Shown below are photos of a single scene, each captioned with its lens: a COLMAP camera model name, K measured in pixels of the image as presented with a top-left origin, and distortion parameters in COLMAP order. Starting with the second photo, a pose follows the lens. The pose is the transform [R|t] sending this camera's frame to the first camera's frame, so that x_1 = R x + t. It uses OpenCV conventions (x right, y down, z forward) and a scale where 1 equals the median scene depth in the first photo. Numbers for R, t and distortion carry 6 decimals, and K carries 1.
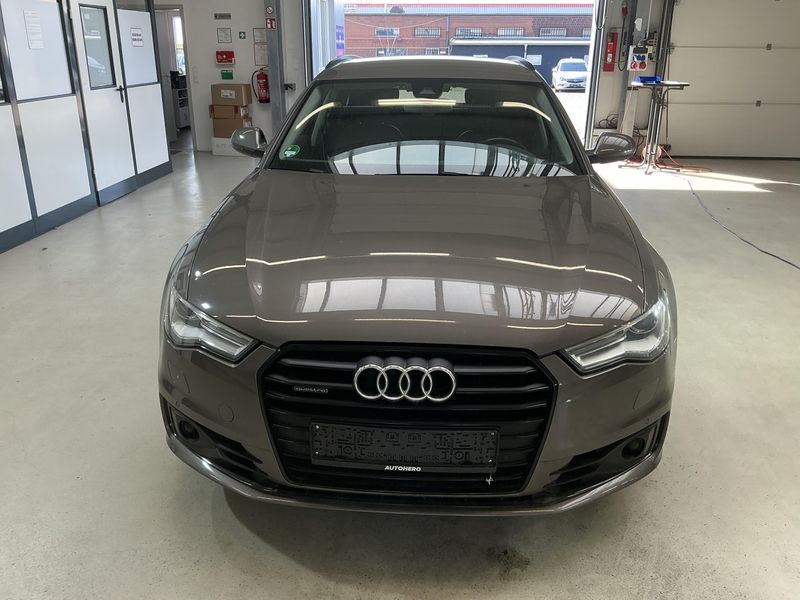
lens RADIAL K [[673.9, 0, 400.0], [0, 673.9, 300.0], [0, 0, 1]] dist [-0.012870, -0.021127]
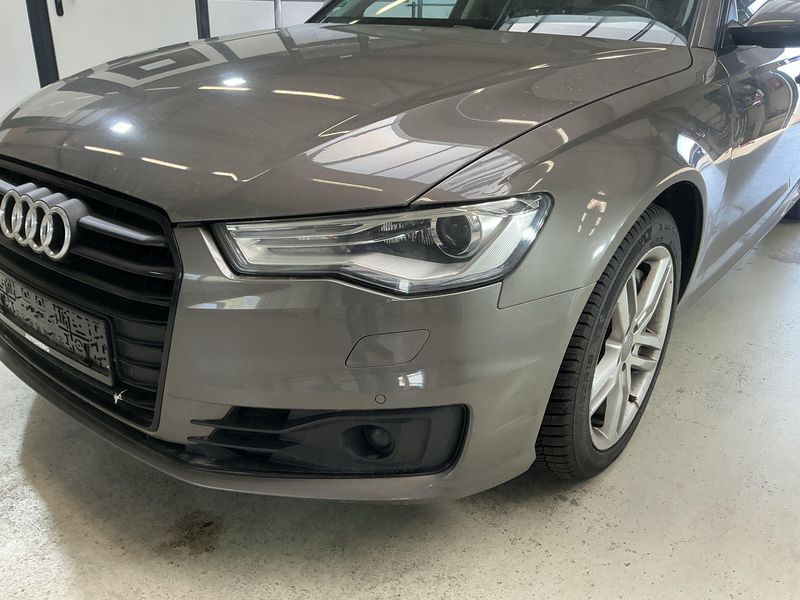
lens RADIAL K [[673.9, 0, 400.0], [0, 673.9, 300.0], [0, 0, 1]] dist [-0.012870, -0.021127]
pose [[0.821587, 0.238906, -0.517609, 0.196836], [-0.217282, 0.970646, 0.103123, 0.012344], [0.527052, 0.027743, 0.849380, 0.163784]]
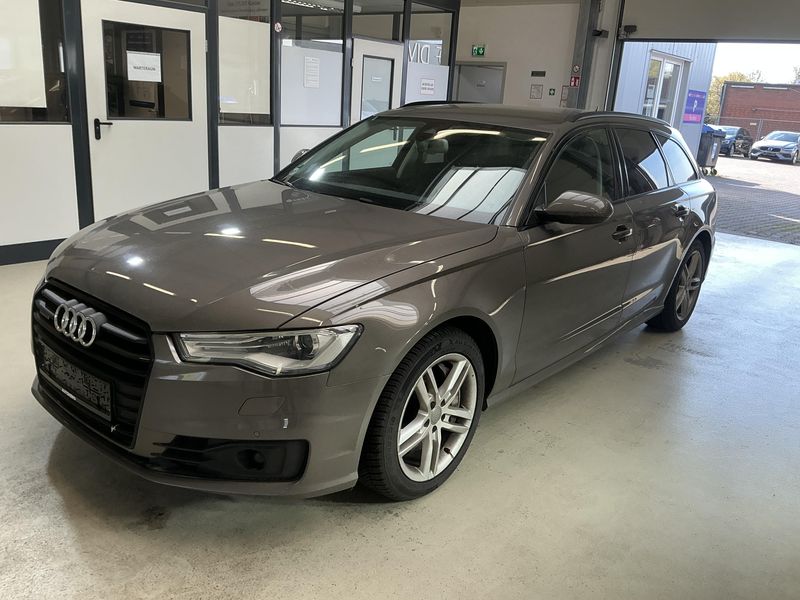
lens RADIAL K [[672.4, 0, 399.1], [0, 672.4, 291.4], [0, 0, 1]] dist [-0.000885, -0.057081]
pose [[0.804348, 0.207190, -0.556864, 0.321492], [-0.260575, 0.965300, -0.017225, -0.019573], [0.533972, 0.158960, 0.830425, 0.075010]]
